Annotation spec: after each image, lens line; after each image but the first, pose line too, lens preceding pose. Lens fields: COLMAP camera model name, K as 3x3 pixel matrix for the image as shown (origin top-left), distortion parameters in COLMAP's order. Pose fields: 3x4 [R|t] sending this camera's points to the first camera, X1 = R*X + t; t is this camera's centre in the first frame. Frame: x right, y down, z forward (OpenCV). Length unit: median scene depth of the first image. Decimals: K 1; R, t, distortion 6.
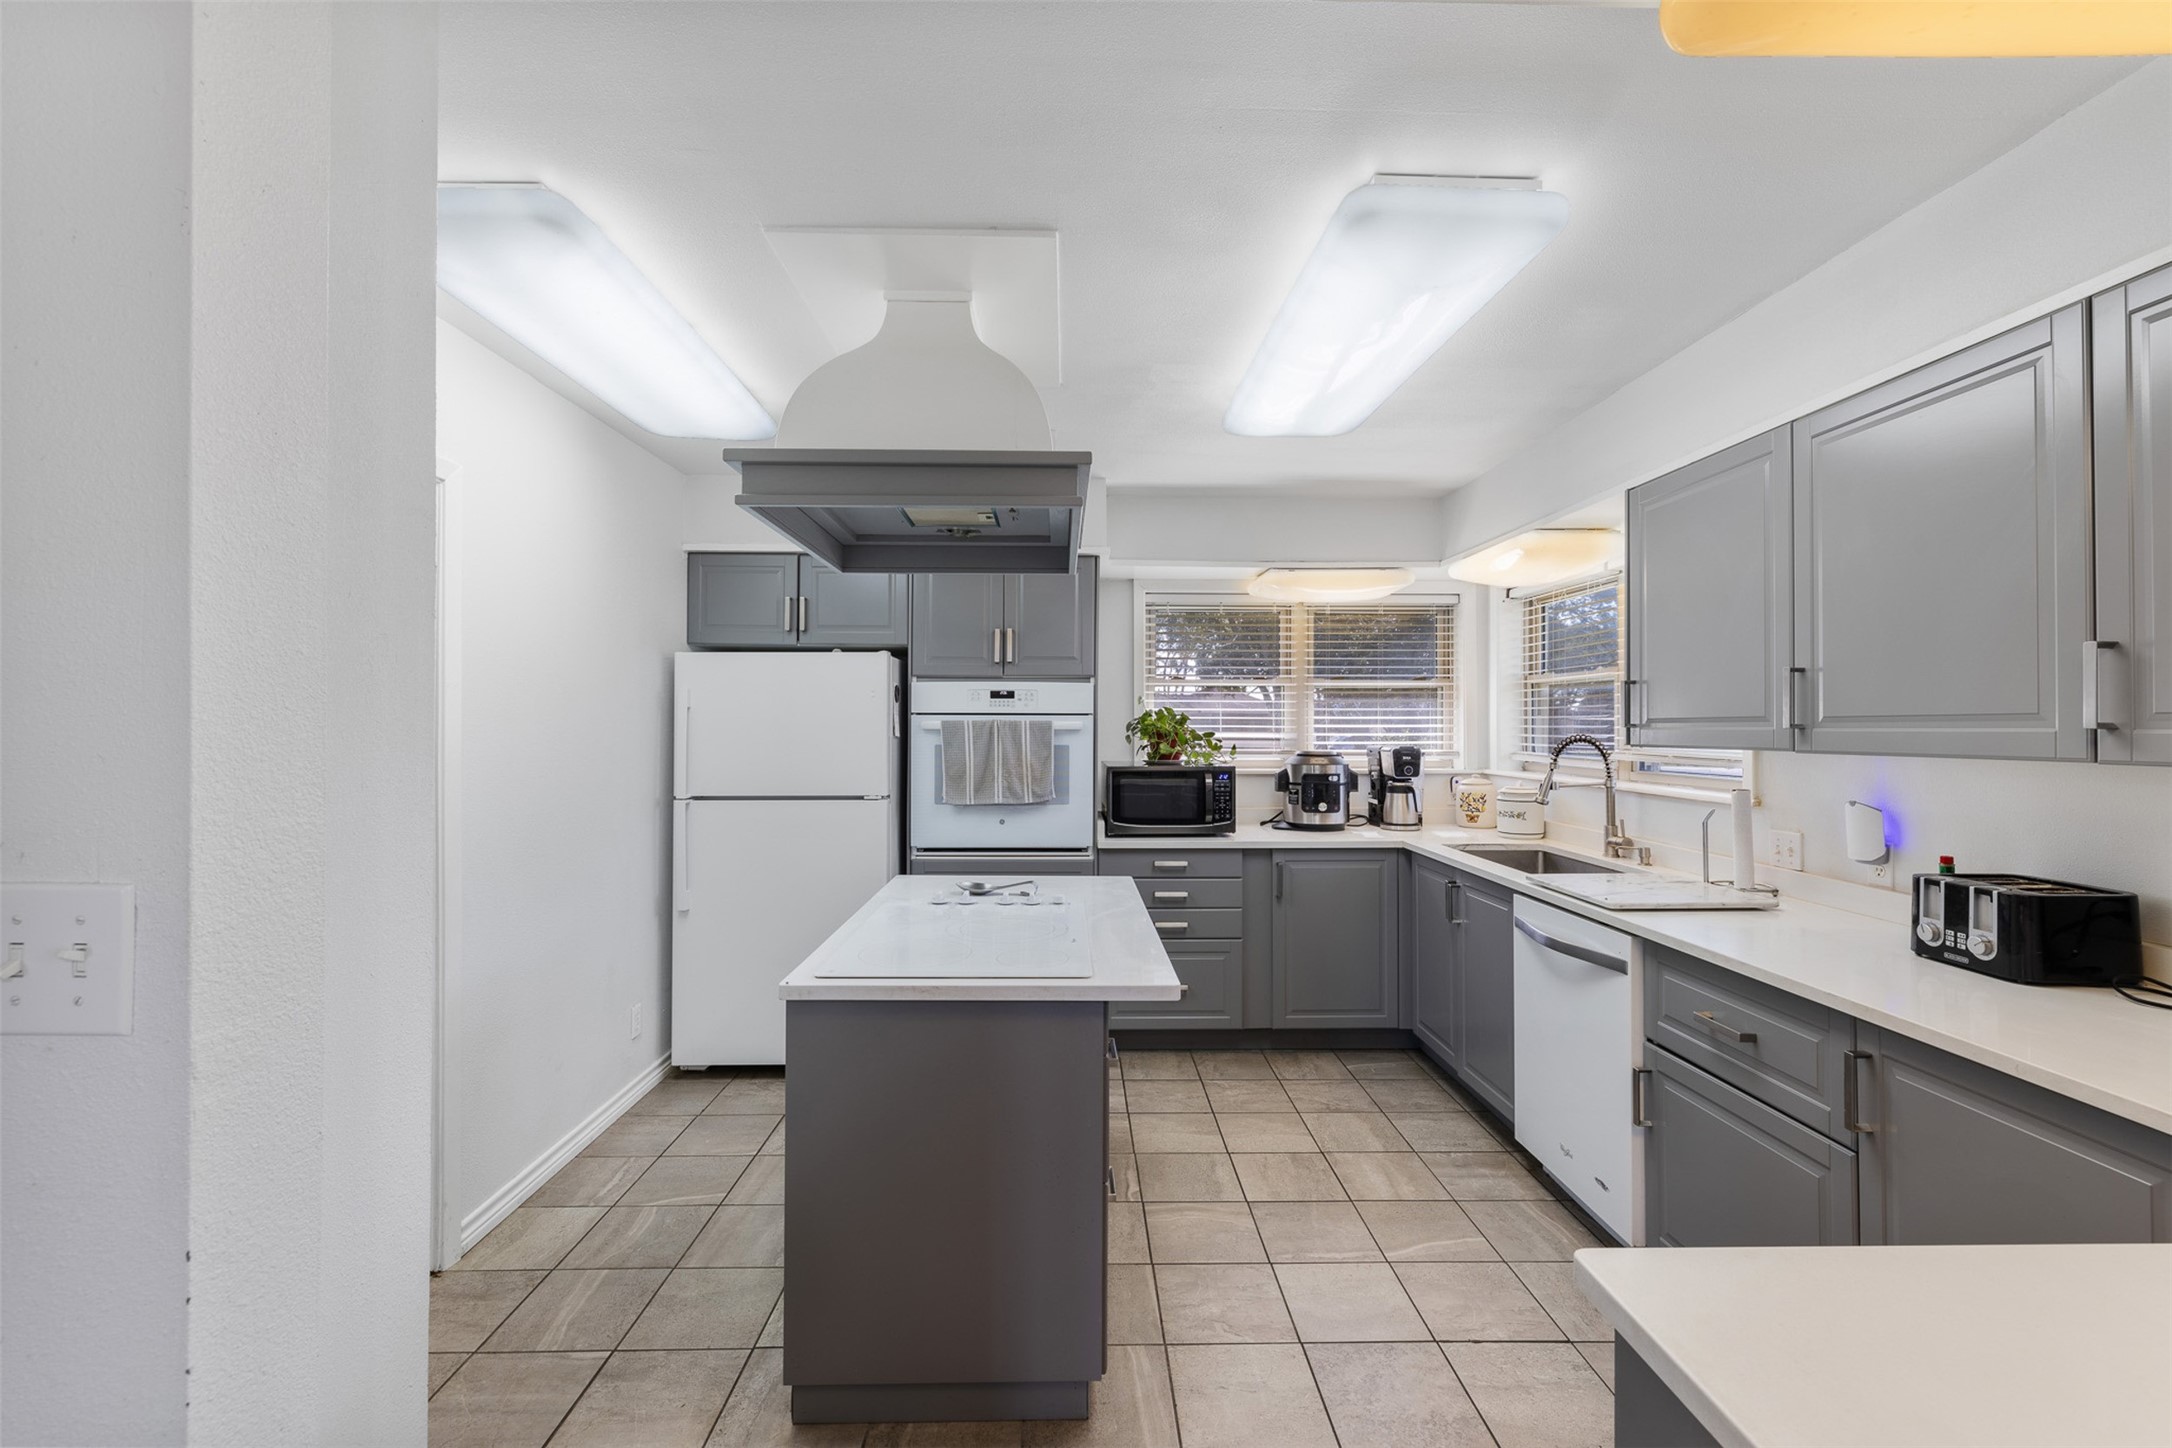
lens RADIAL K [[898.0, 0, 1082.2], [0, 898.0, 721.4], [0, 0, 1]] dist [0.000334, 0.000006]
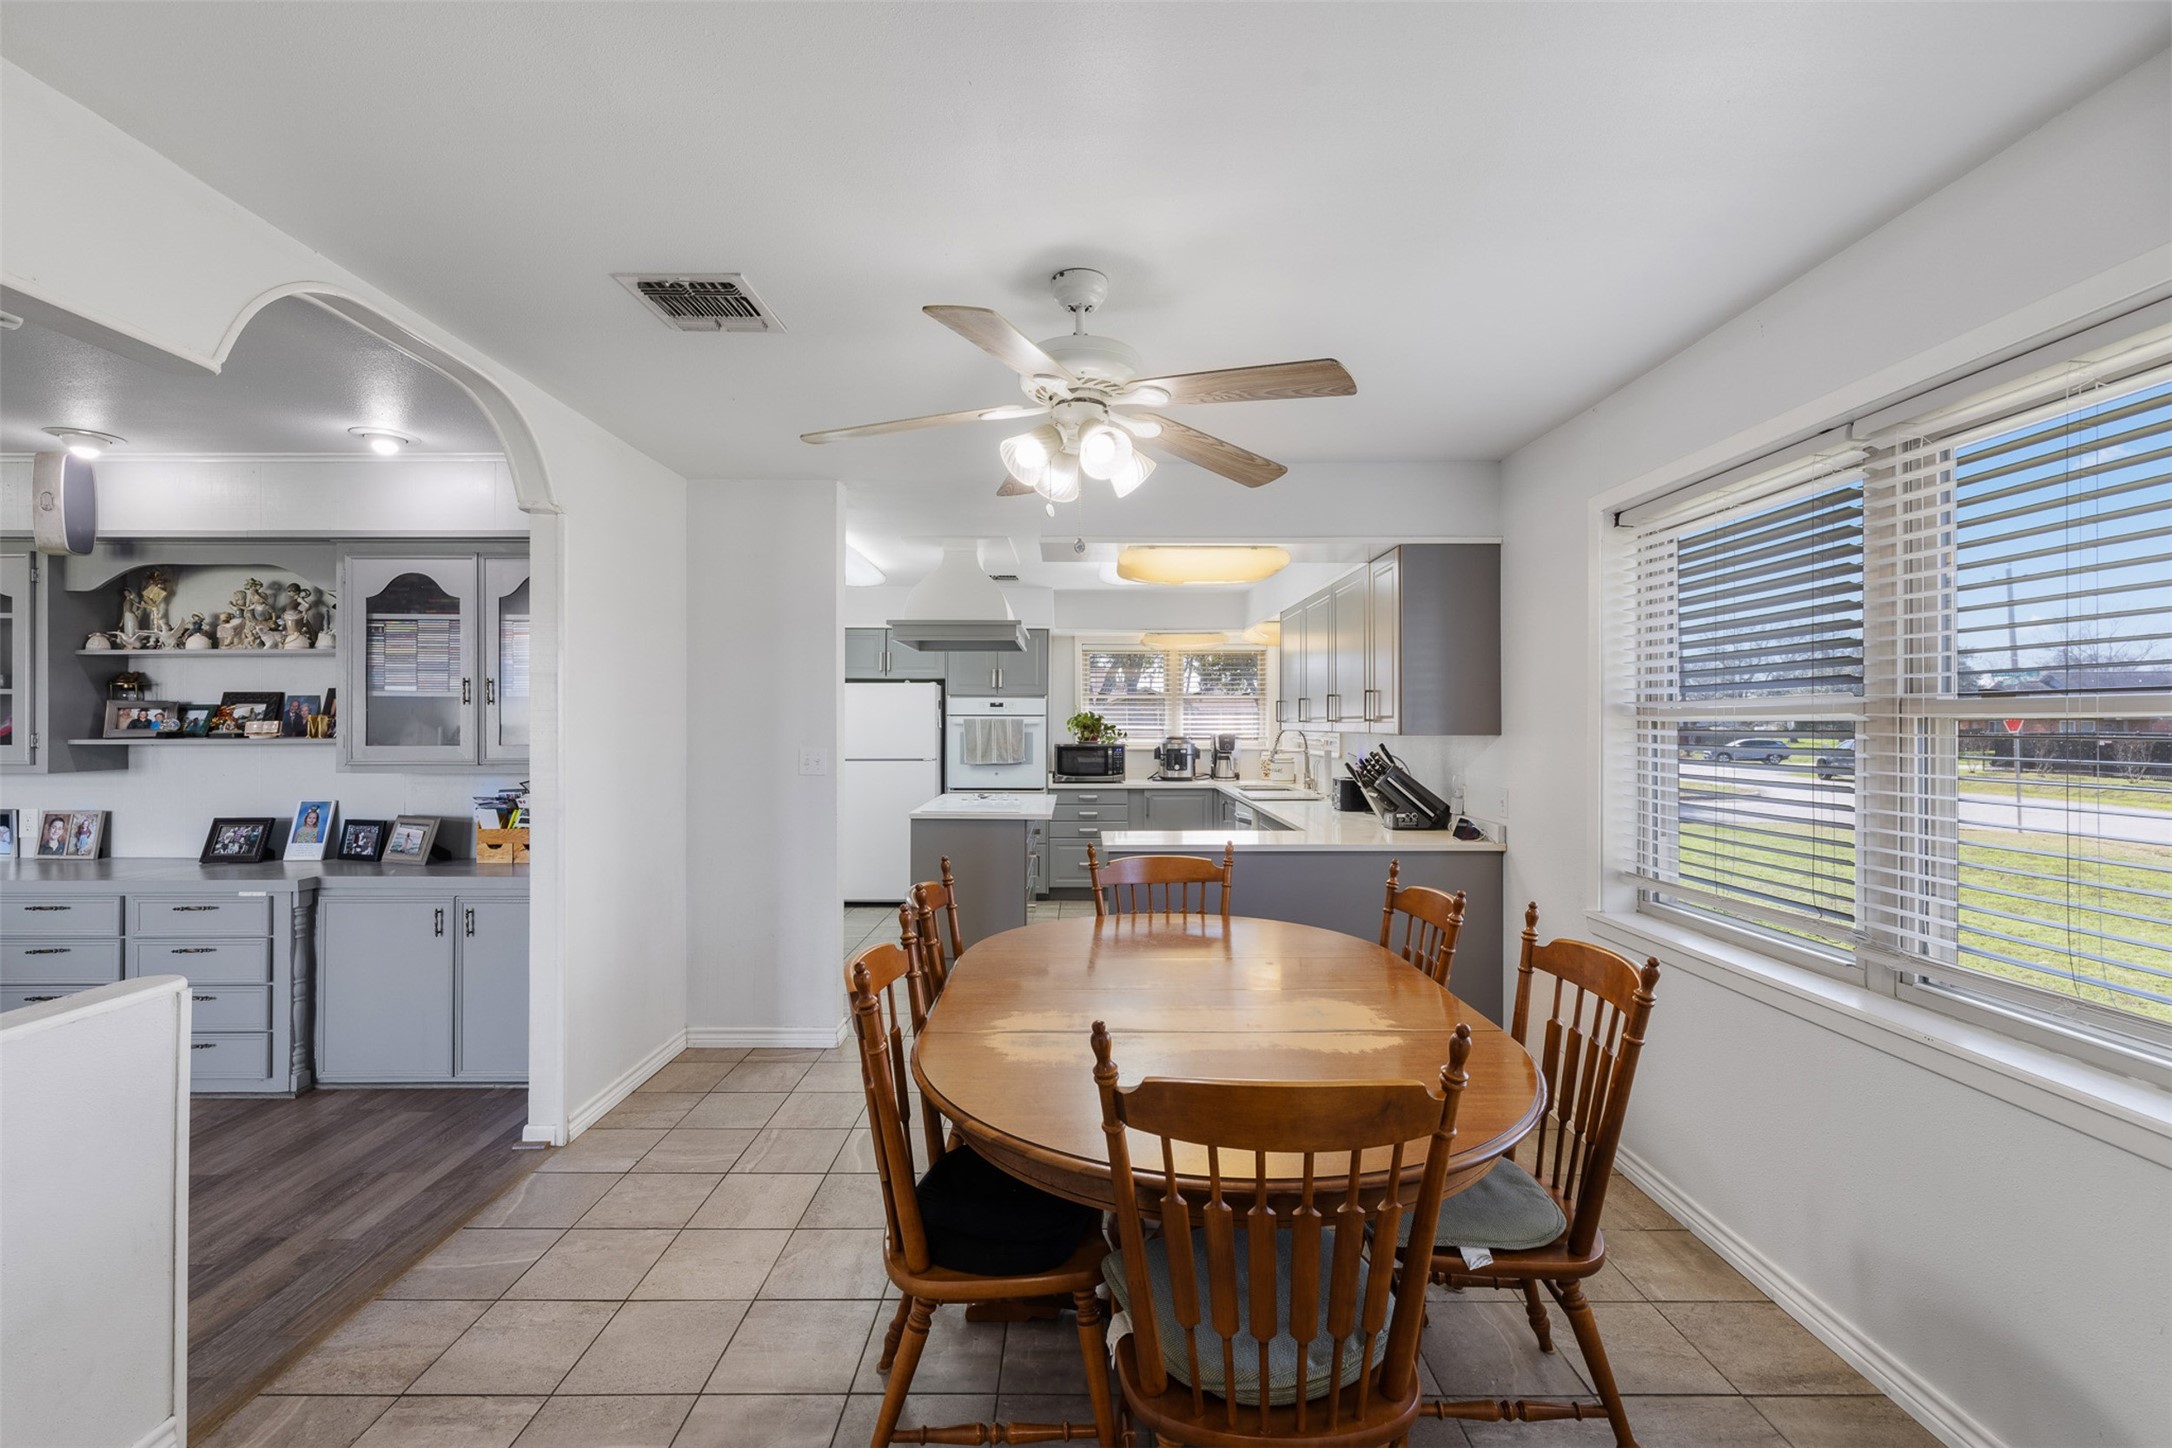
lens RADIAL K [[898.0, 0, 1086.1], [0, 898.0, 721.6], [0, 0, 1]] dist [0.000334, 0.000006]
pose [[0.999777, -0.000766, -0.021112, 0.129455], [0.000805, 0.999998, 0.001802, 0.001270], [0.021111, -0.001818, 0.999775, -0.809762]]
